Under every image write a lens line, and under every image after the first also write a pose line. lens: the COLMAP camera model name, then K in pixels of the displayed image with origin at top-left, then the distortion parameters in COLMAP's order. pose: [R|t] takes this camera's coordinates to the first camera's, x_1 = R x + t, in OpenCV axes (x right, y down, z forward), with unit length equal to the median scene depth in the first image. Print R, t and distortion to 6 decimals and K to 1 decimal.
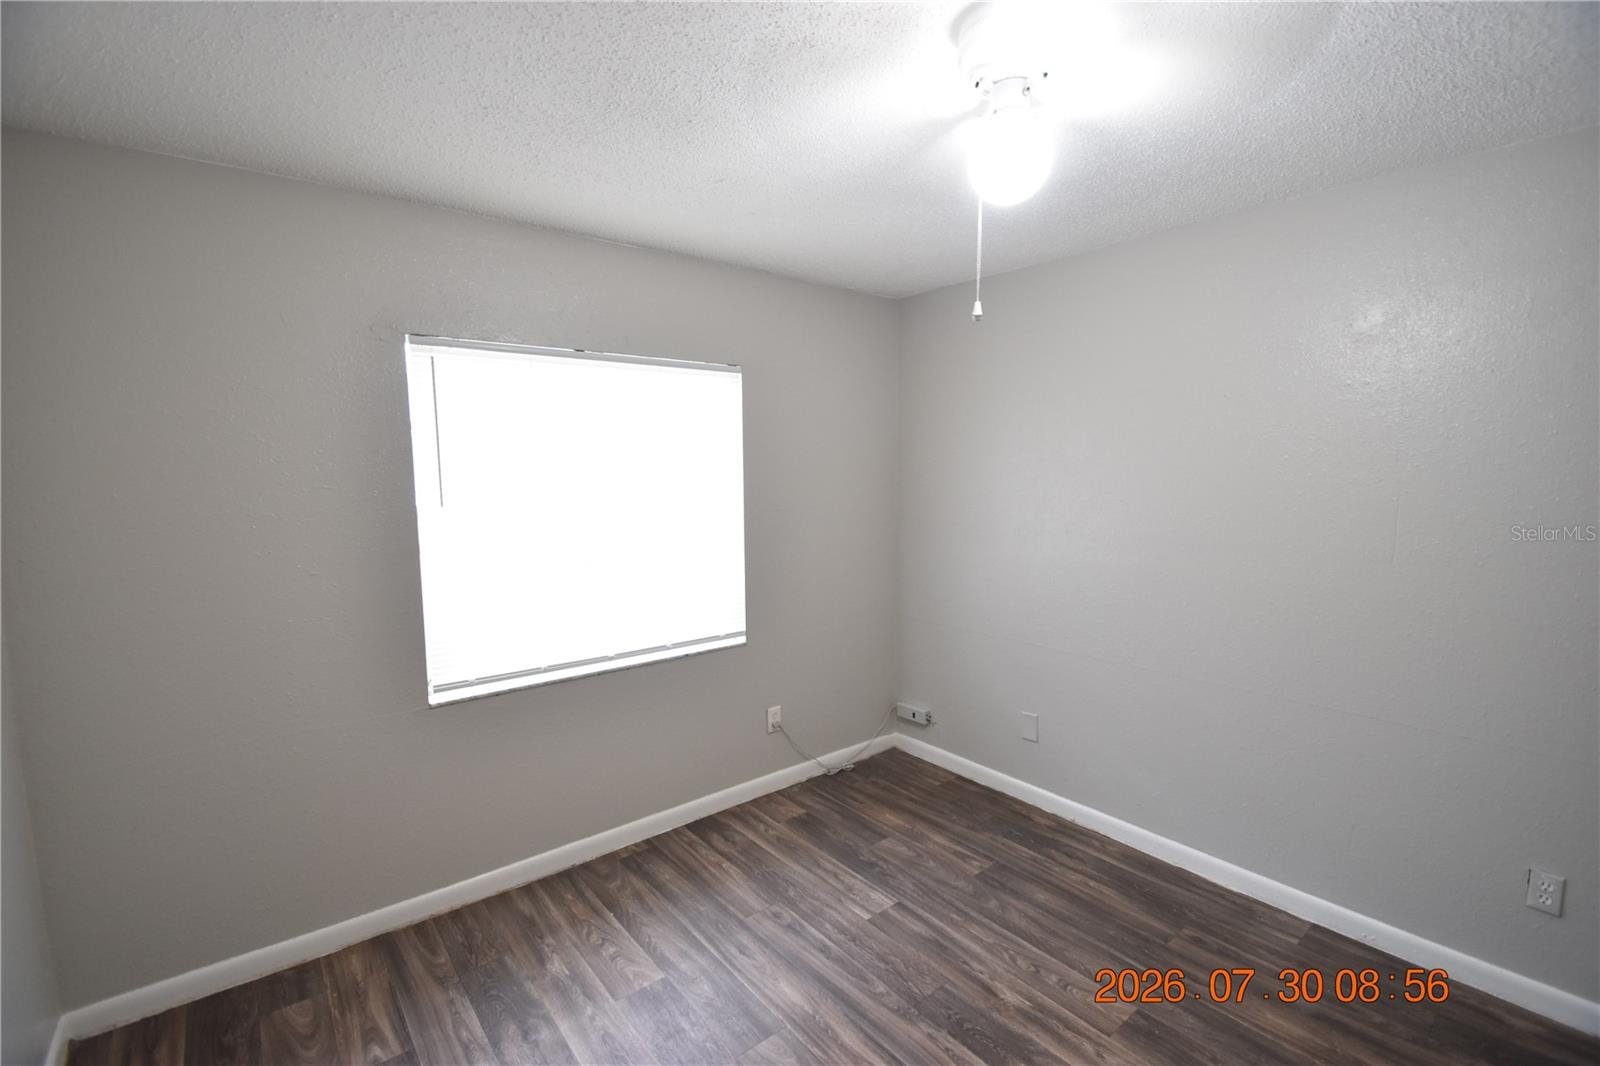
lens RADIAL K [[699.2, 0, 791.5], [0, 699.2, 543.6], [0, 0, 1]] dist [0.016838, -0.018008]
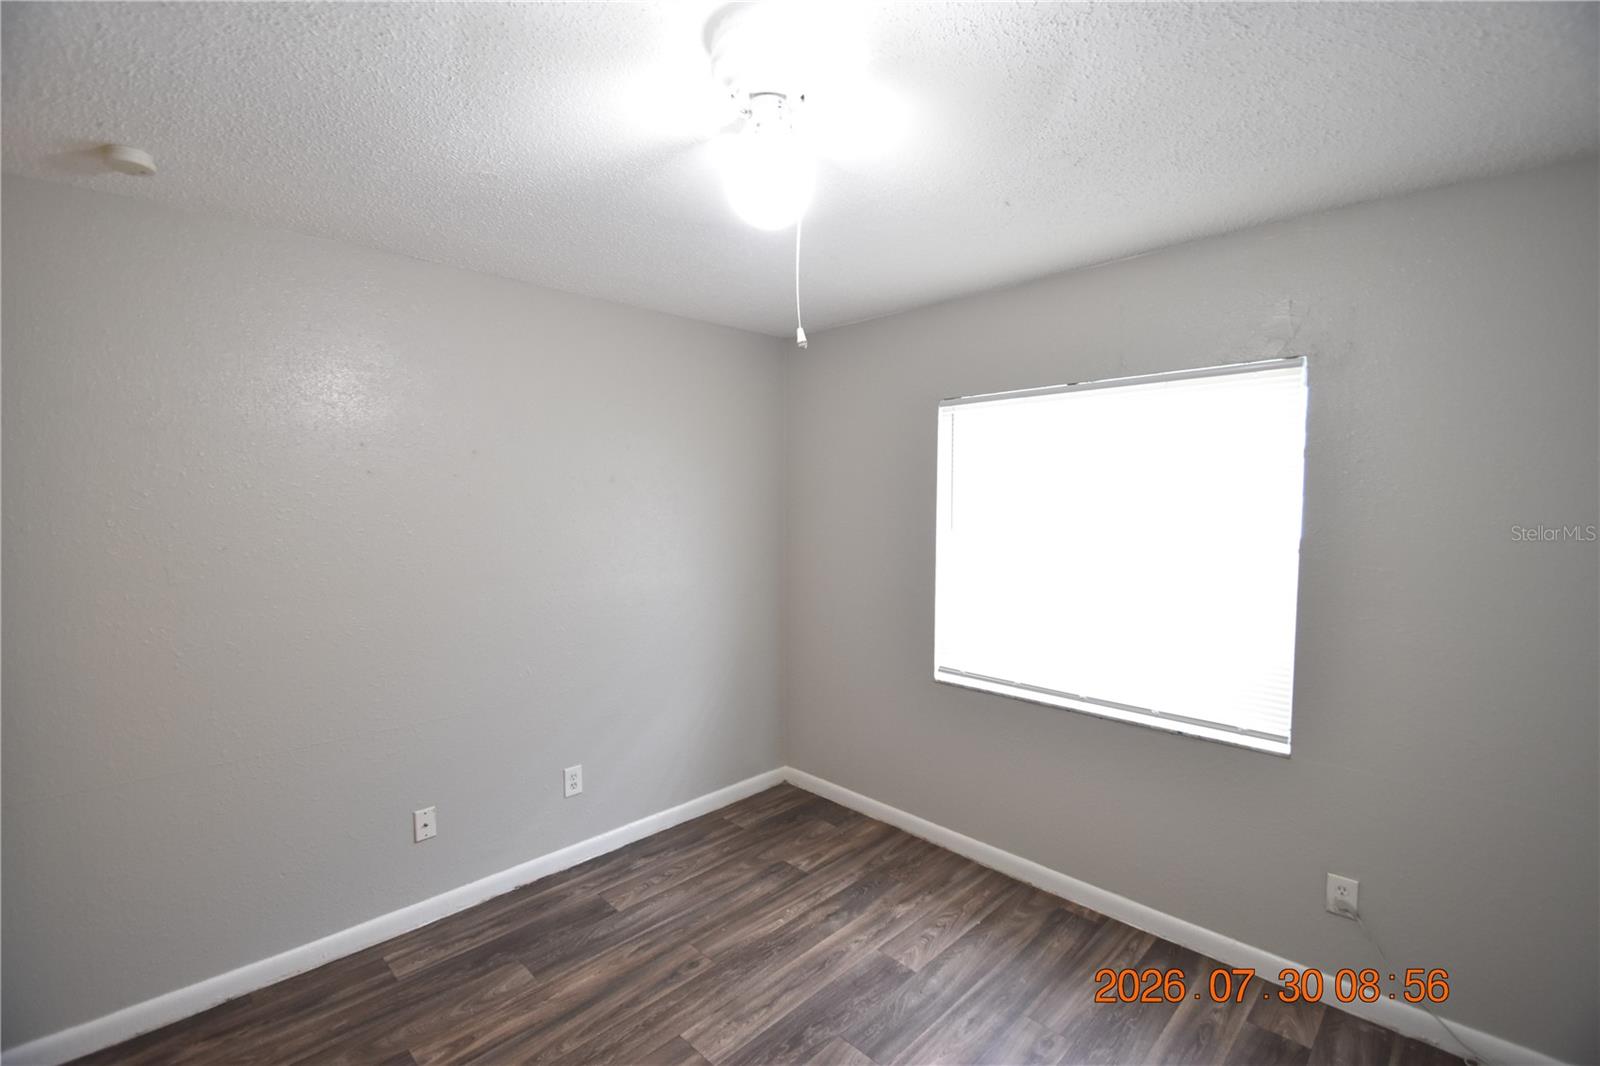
lens RADIAL K [[699.2, 0, 791.5], [0, 699.2, 543.6], [0, 0, 1]] dist [0.016838, -0.018008]
pose [[0.105676, 0.072087, -0.991784, 0.715067], [-0.105561, 0.992547, 0.060895, -0.070980], [0.988782, 0.098259, 0.112498, 0.545017]]
